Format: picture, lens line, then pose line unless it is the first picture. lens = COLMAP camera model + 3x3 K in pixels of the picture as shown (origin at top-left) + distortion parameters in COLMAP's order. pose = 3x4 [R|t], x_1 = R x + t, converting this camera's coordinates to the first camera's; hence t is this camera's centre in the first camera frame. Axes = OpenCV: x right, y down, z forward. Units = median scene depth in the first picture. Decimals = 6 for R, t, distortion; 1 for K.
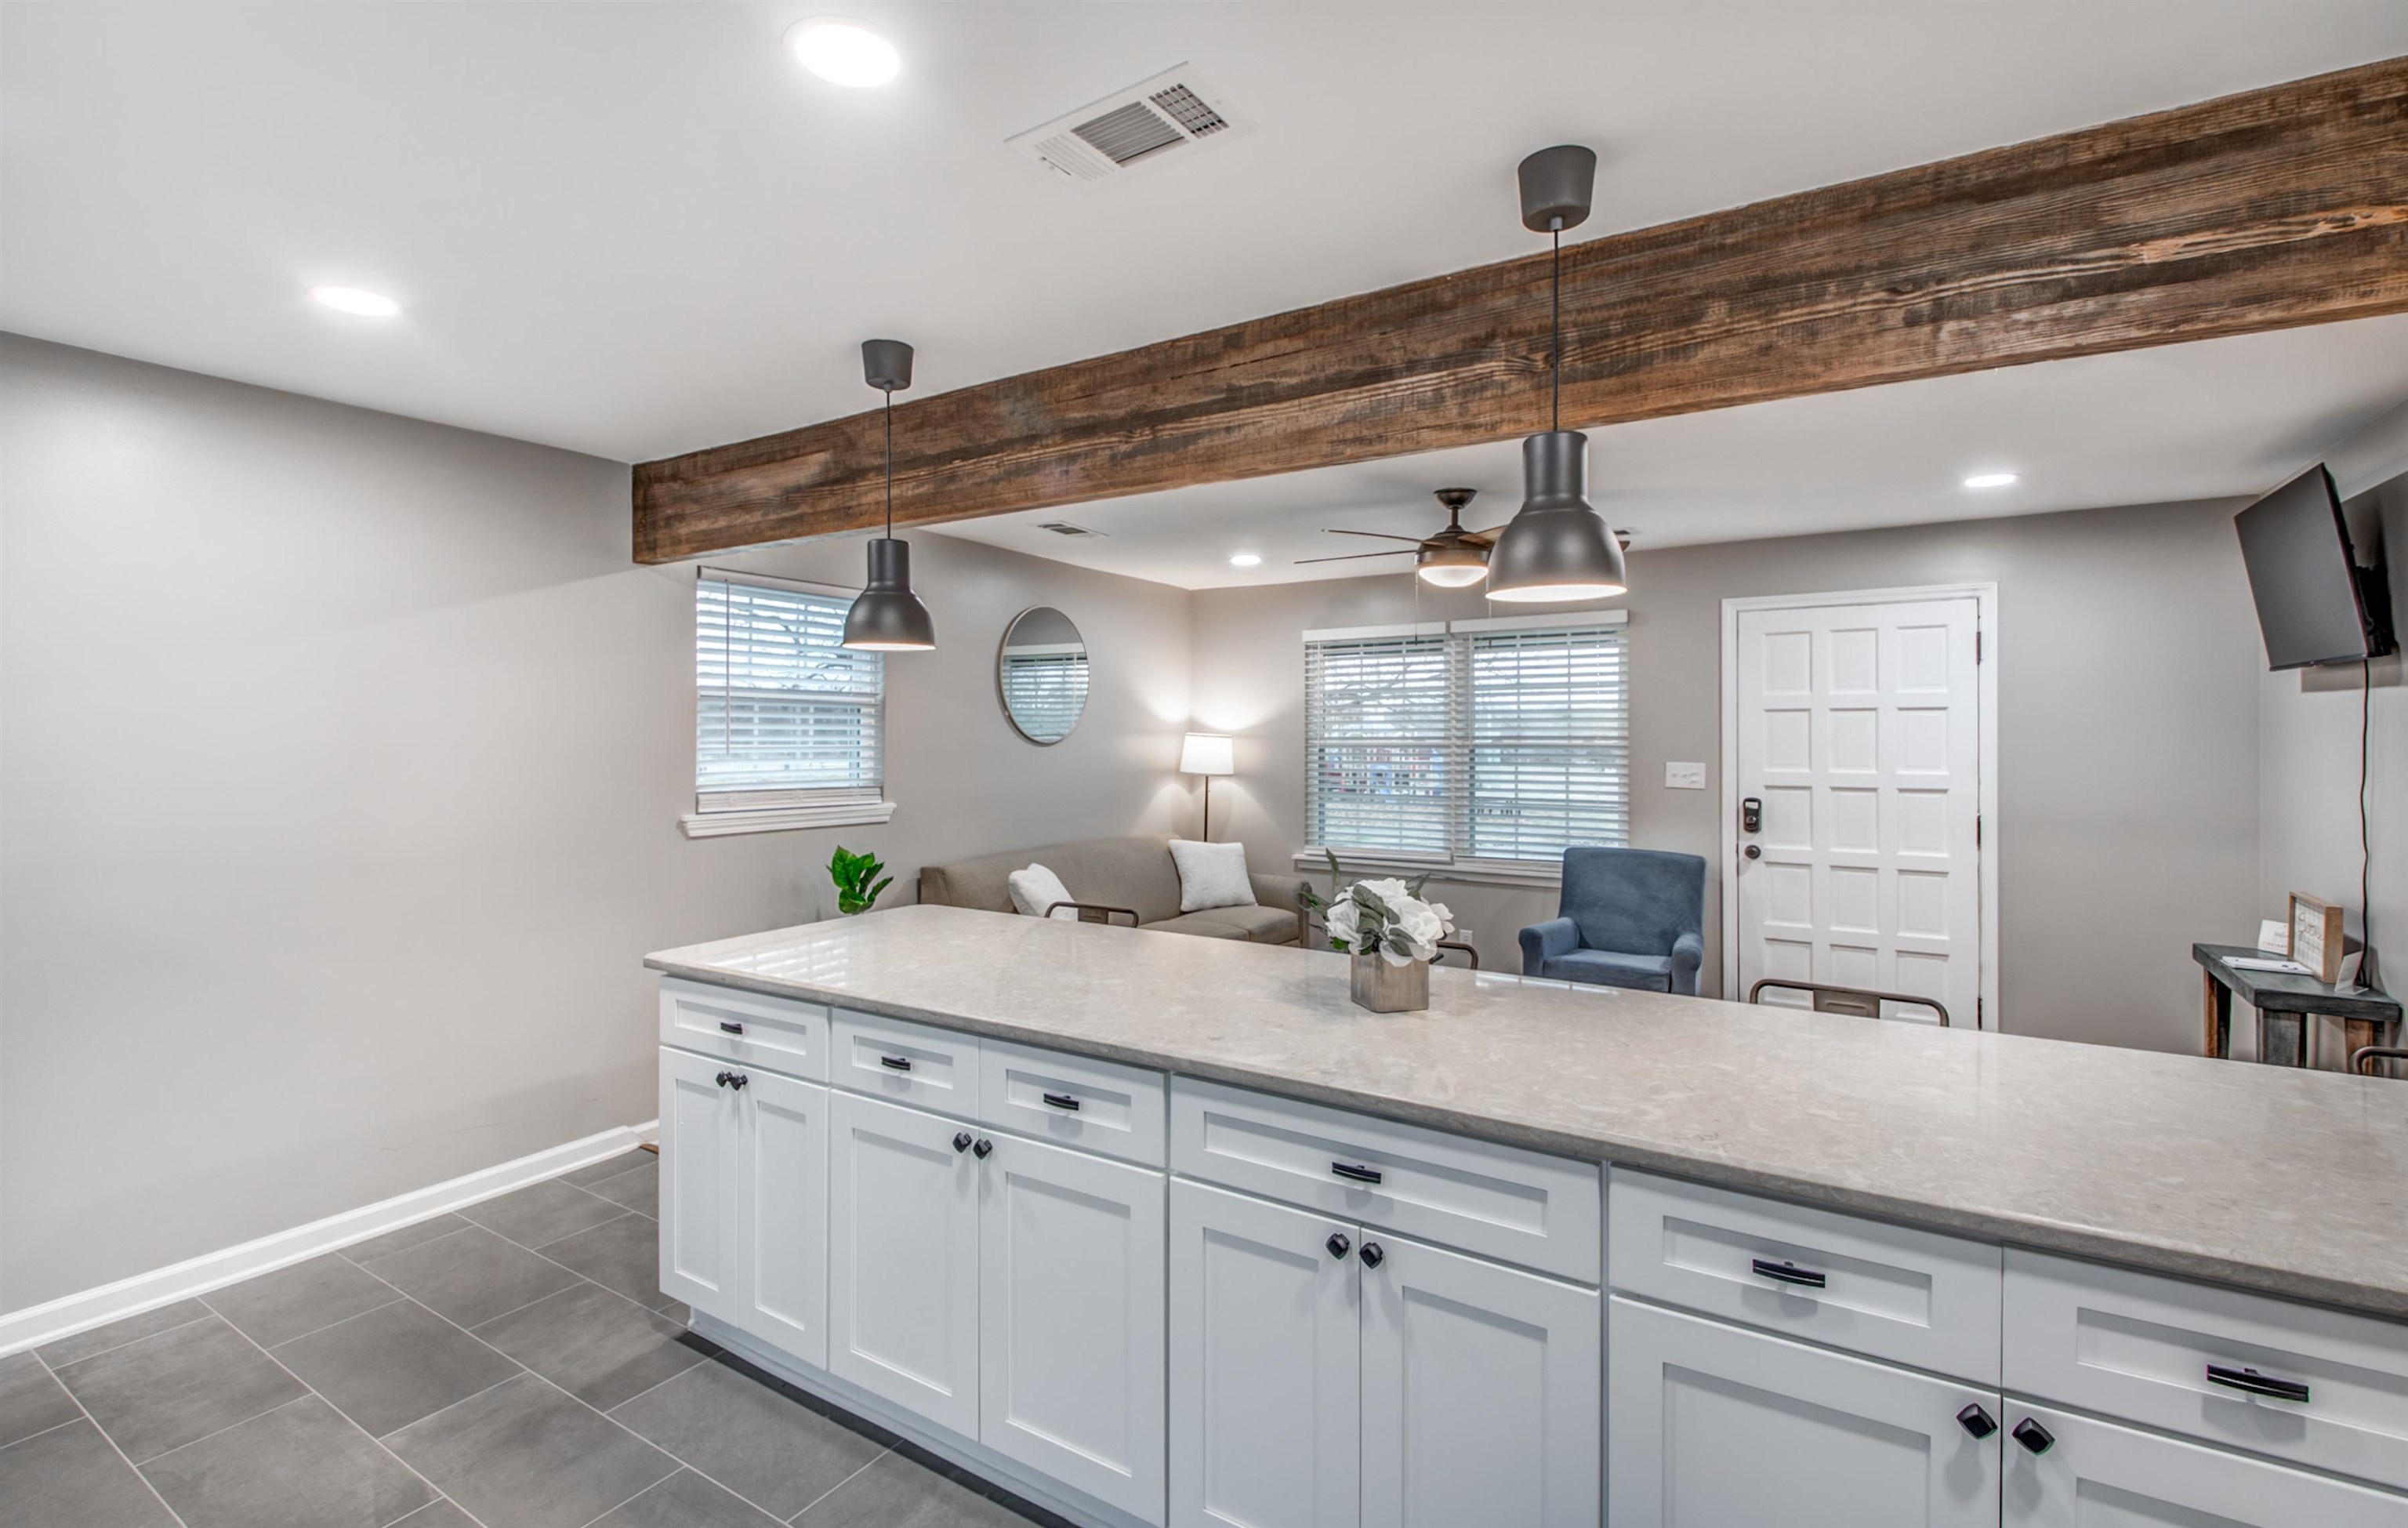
lens RADIAL K [[1087.5, 0, 1178.7], [0, 1087.5, 731.4], [0, 0, 1]] dist [0.023623, -0.014932]
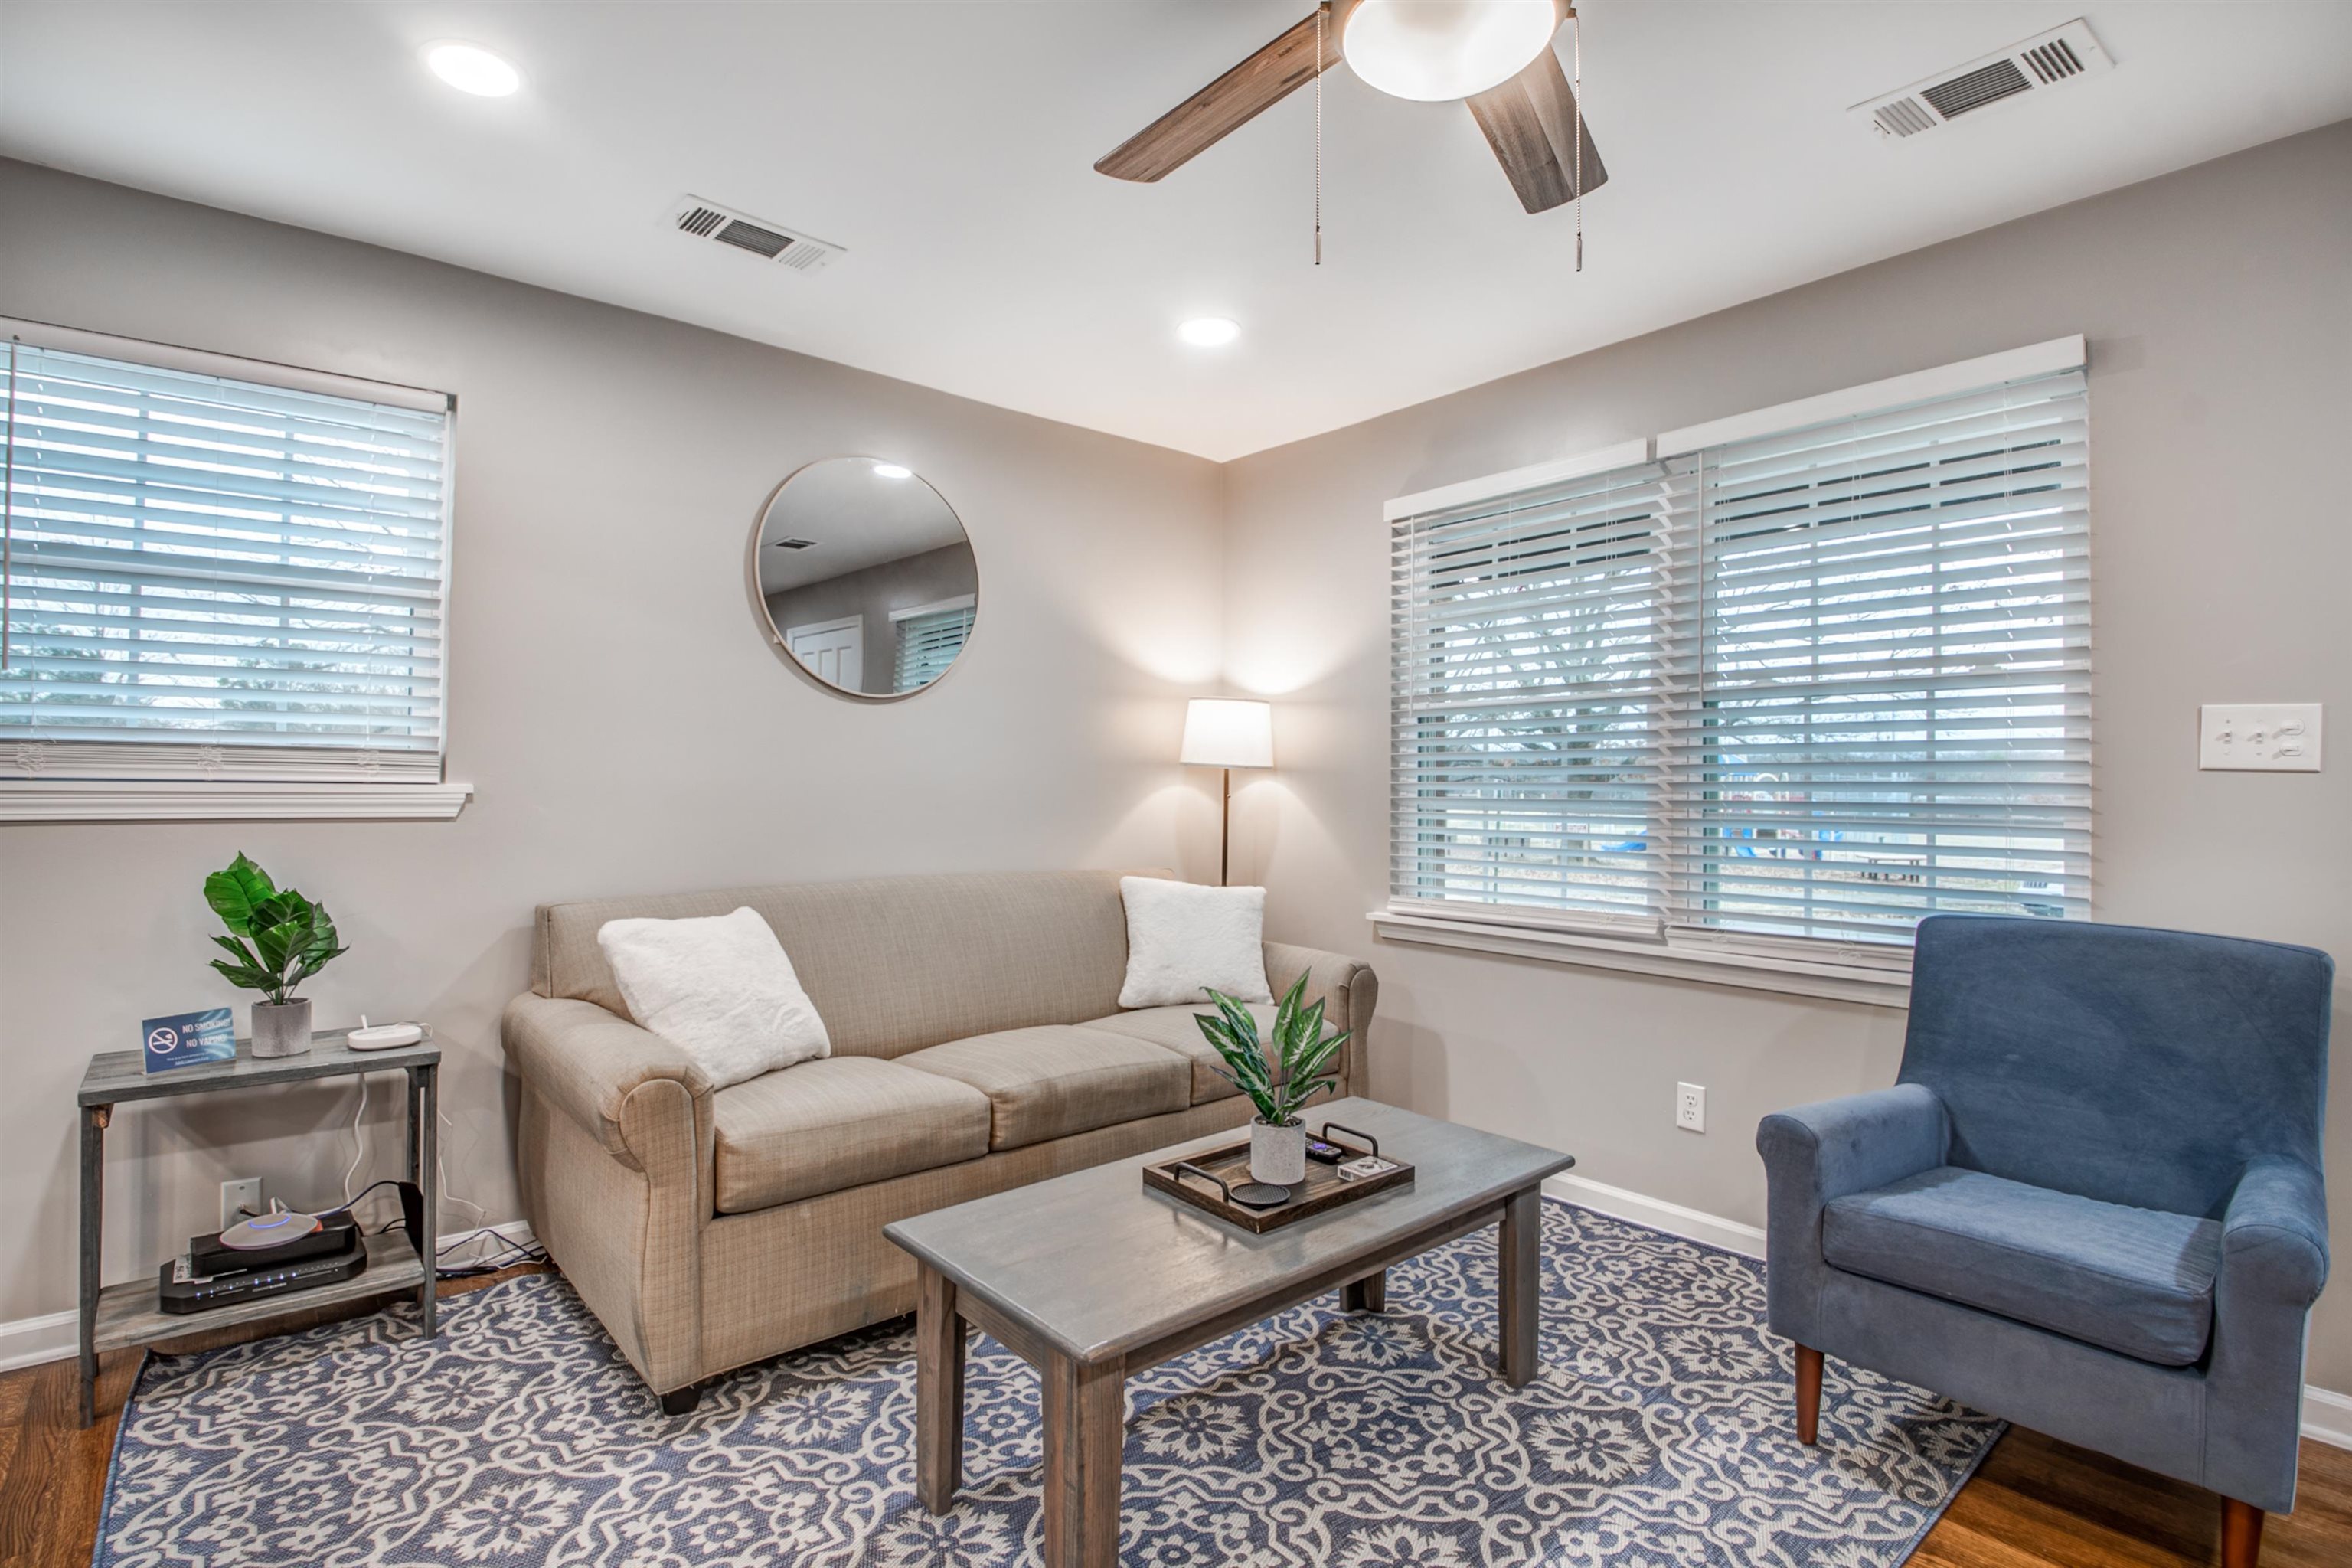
lens RADIAL K [[1123.8, 0, 1176.0], [0, 1123.8, 784.0], [0, 0, 1]] dist [0.000490, -0.013603]
pose [[0.957362, 0.003241, -0.288873, 0.408922], [-0.002683, 0.999994, 0.002328, 0.111542], [0.288879, -0.001454, 0.957365, 1.001209]]
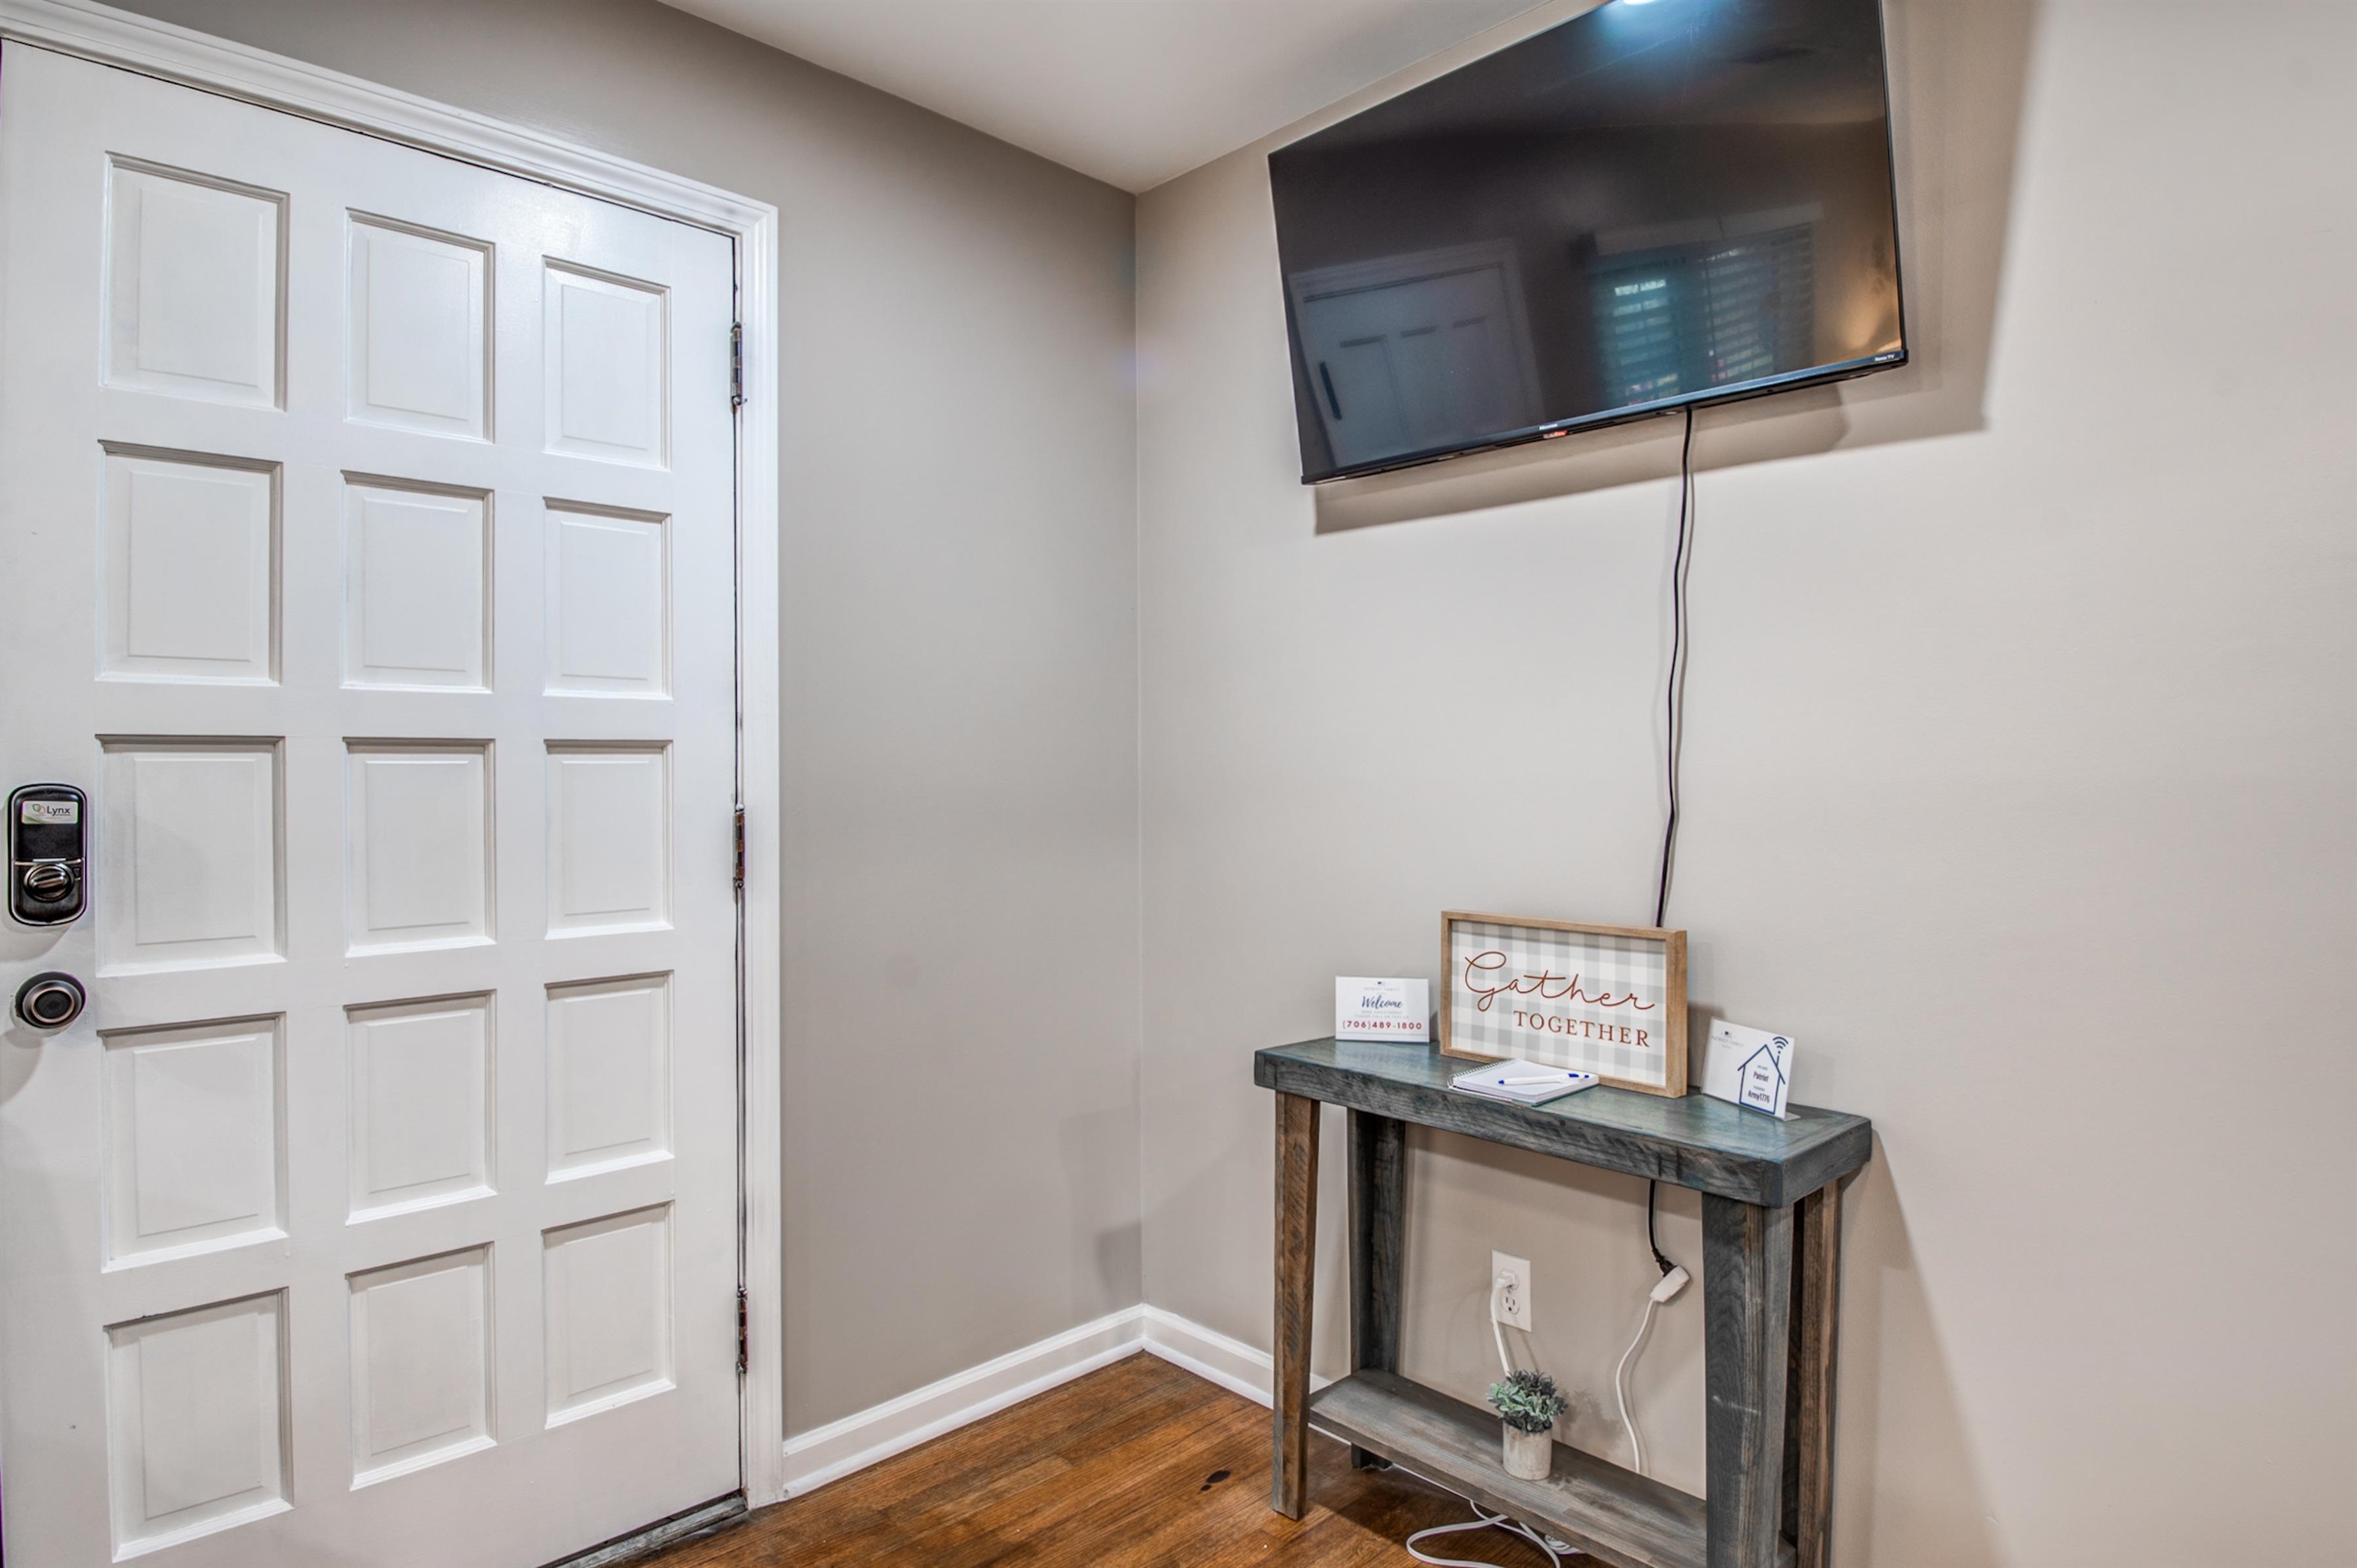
lens RADIAL K [[1309.6, 0, 1169.8], [0, 1309.6, 774.0], [0, 0, 1]] dist [0.025091, -0.046430]
pose [[0.220641, -0.000617, 0.975355, 0.551871], [-0.000529, 1.000000, 0.000753, 0.109896], [-0.975355, -0.000682, 0.220641, 1.294197]]
